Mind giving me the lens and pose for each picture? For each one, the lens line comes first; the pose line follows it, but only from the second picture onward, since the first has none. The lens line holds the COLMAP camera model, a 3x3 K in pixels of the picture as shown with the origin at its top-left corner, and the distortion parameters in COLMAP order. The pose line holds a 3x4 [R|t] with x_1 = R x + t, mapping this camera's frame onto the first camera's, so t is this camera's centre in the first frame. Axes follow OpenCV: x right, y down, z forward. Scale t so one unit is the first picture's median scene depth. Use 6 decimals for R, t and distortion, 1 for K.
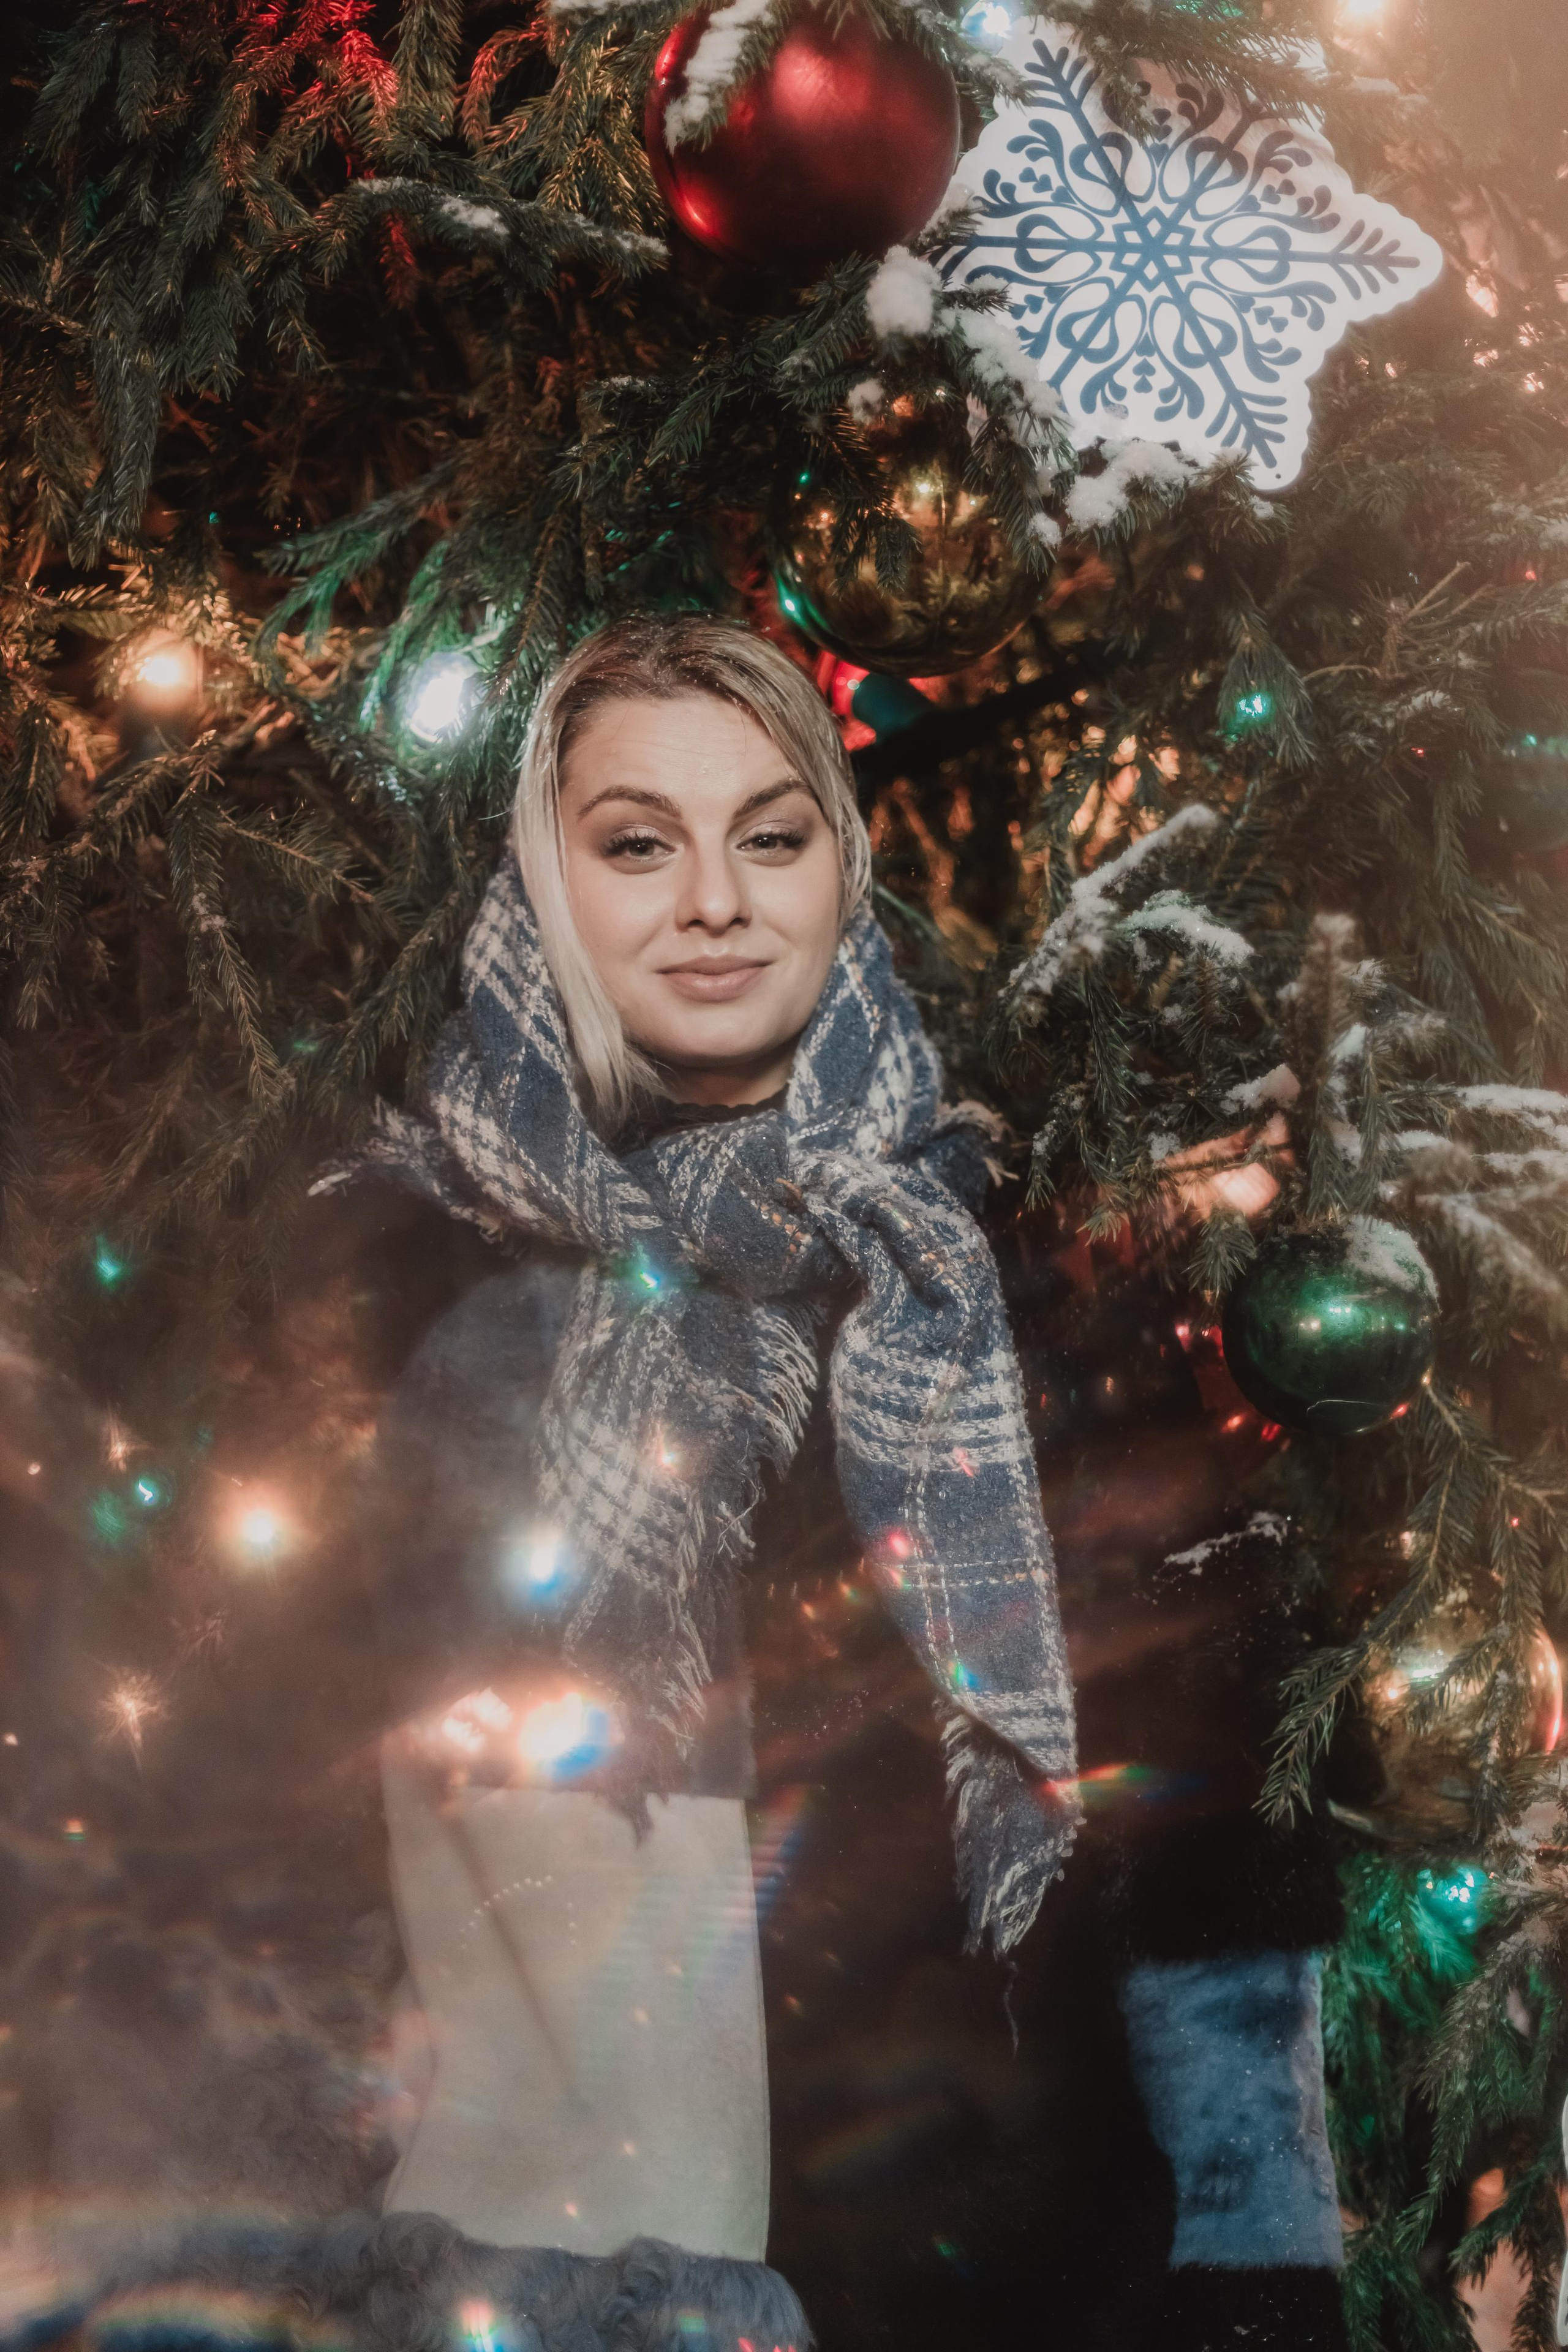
lens RADIAL K [[3941.5, 0, 784.0], [0, 3941.5, 1176.0], [0, 0, 1]] dist [0.068148, 0.216625]
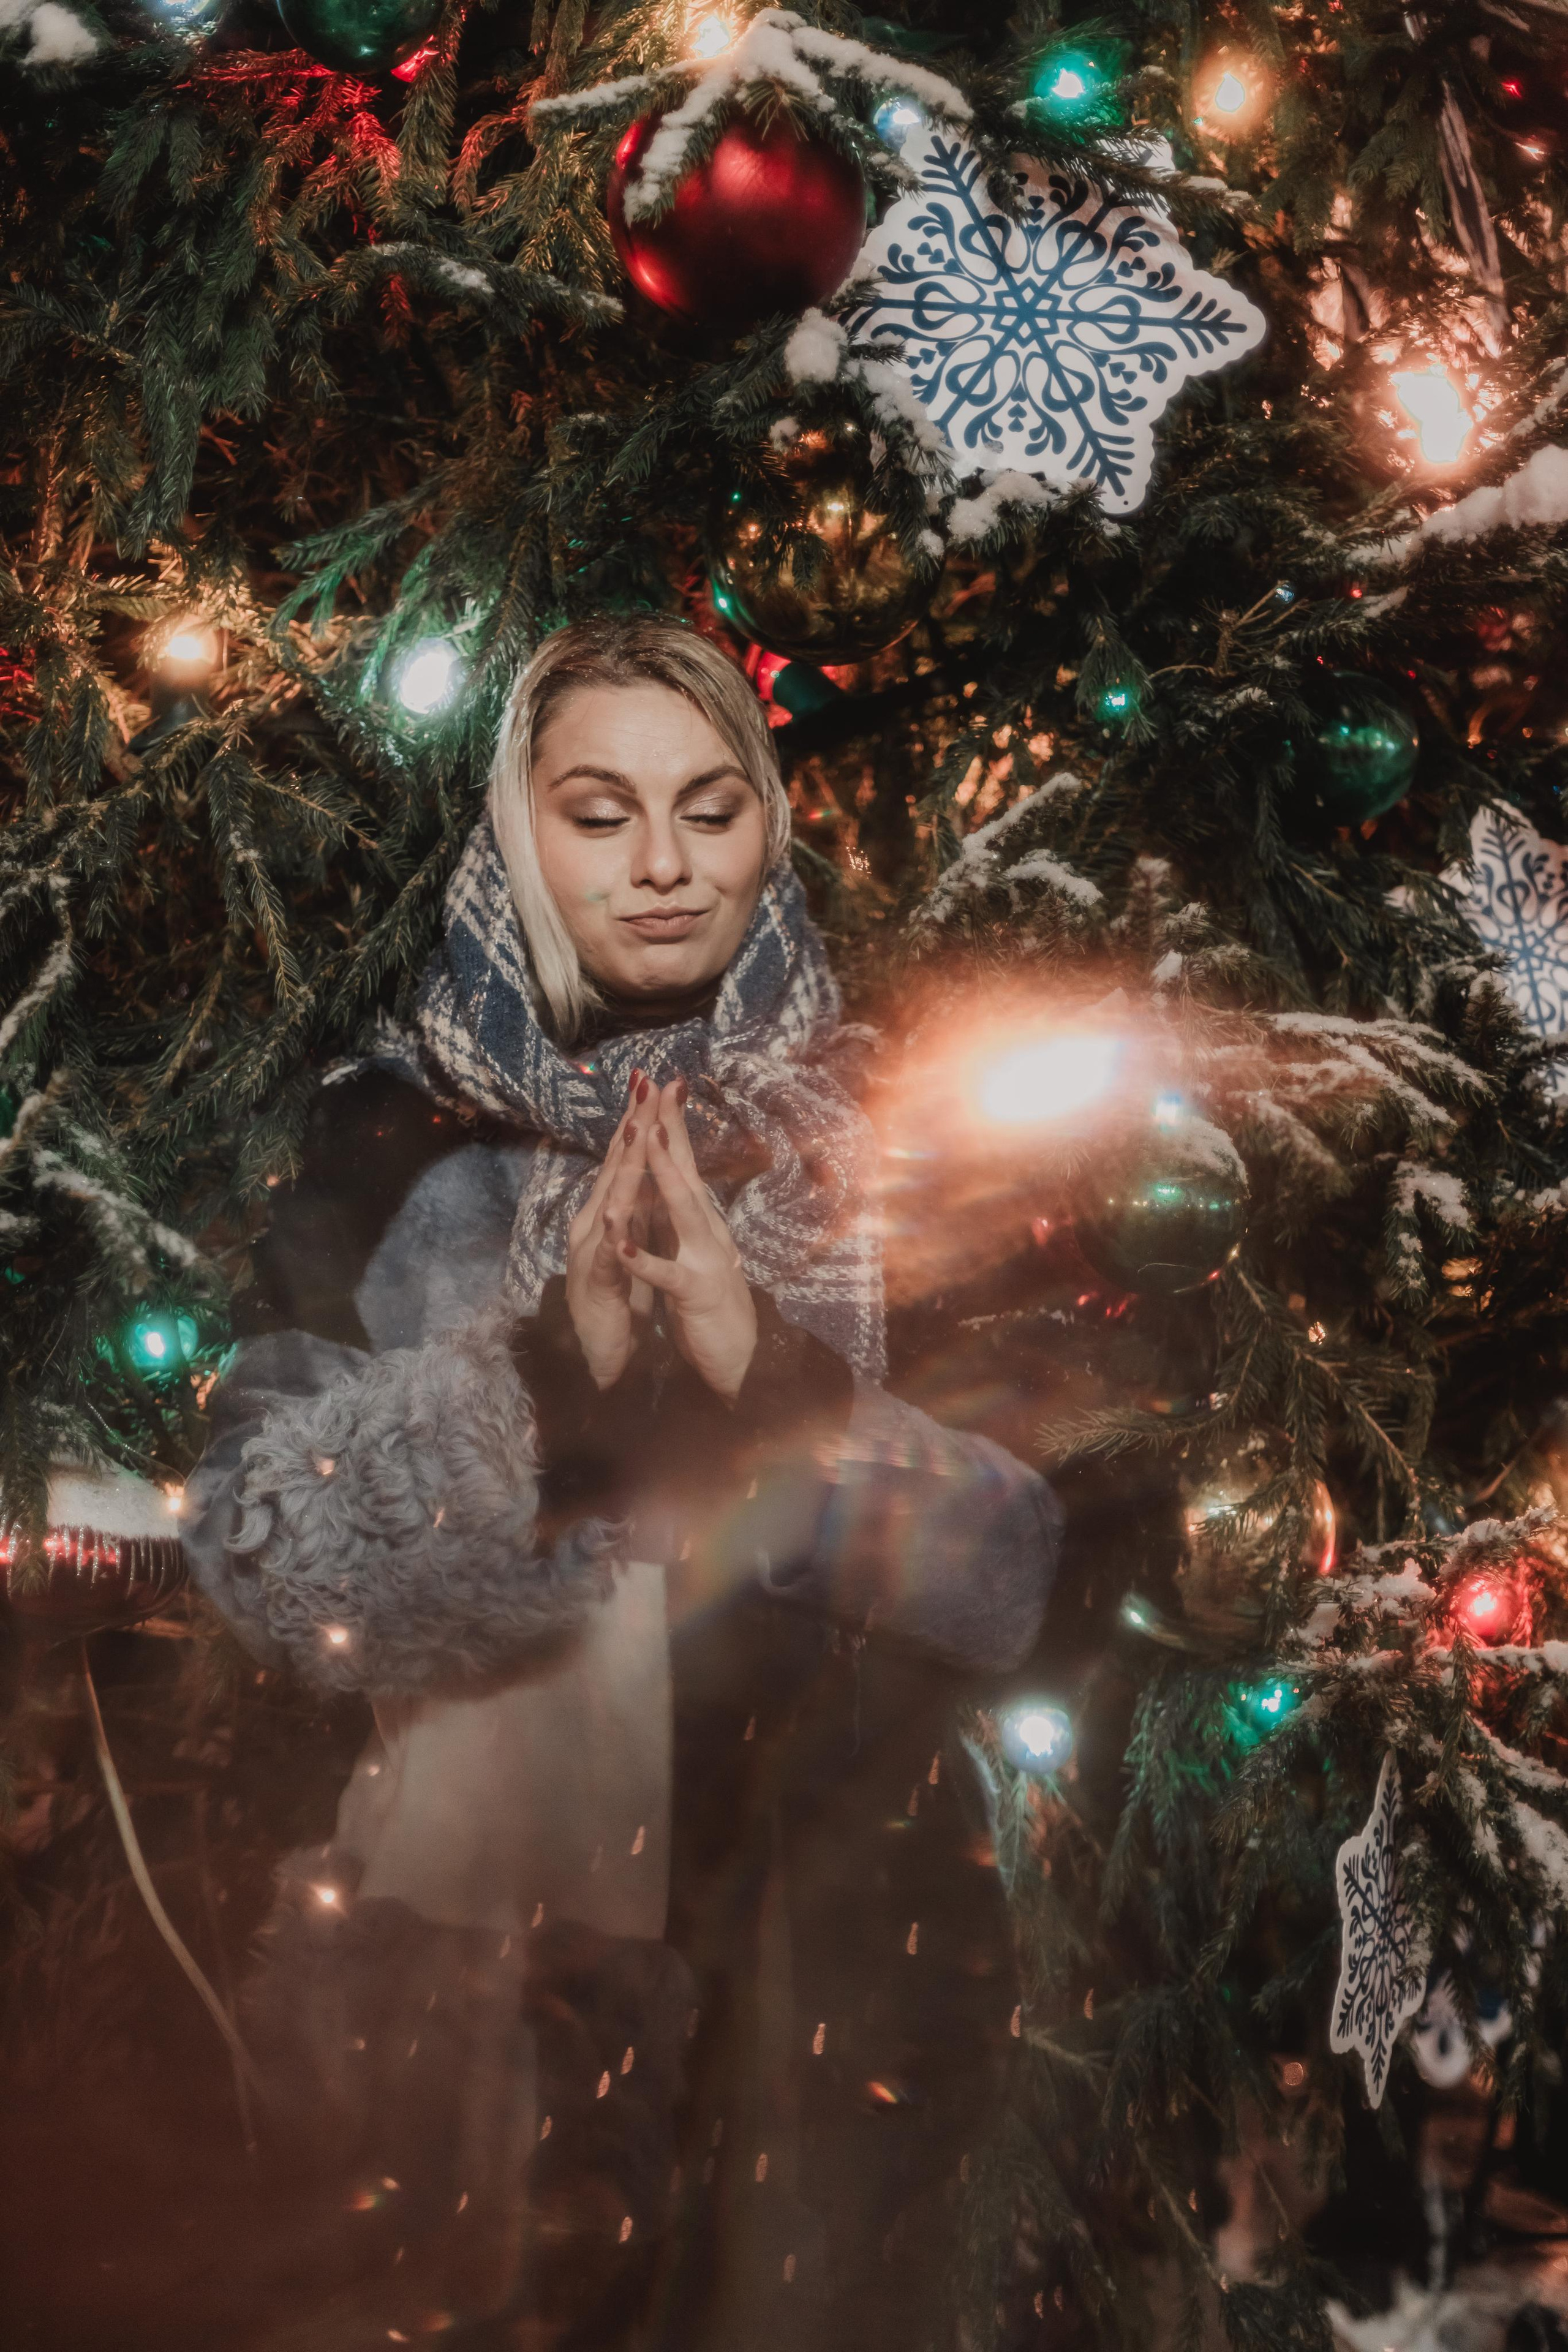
lens RADIAL K [[4962.9, 0, 755.3], [0, 4962.9, 1181.0], [0, 0, 1]] dist [0.049739, 4.217953]
pose [[0.999828, 0.018526, 0.001148, 0.013733], [-0.018464, 0.998996, -0.040830, 0.093512], [-0.001903, 0.040802, 0.999165, -0.507051]]
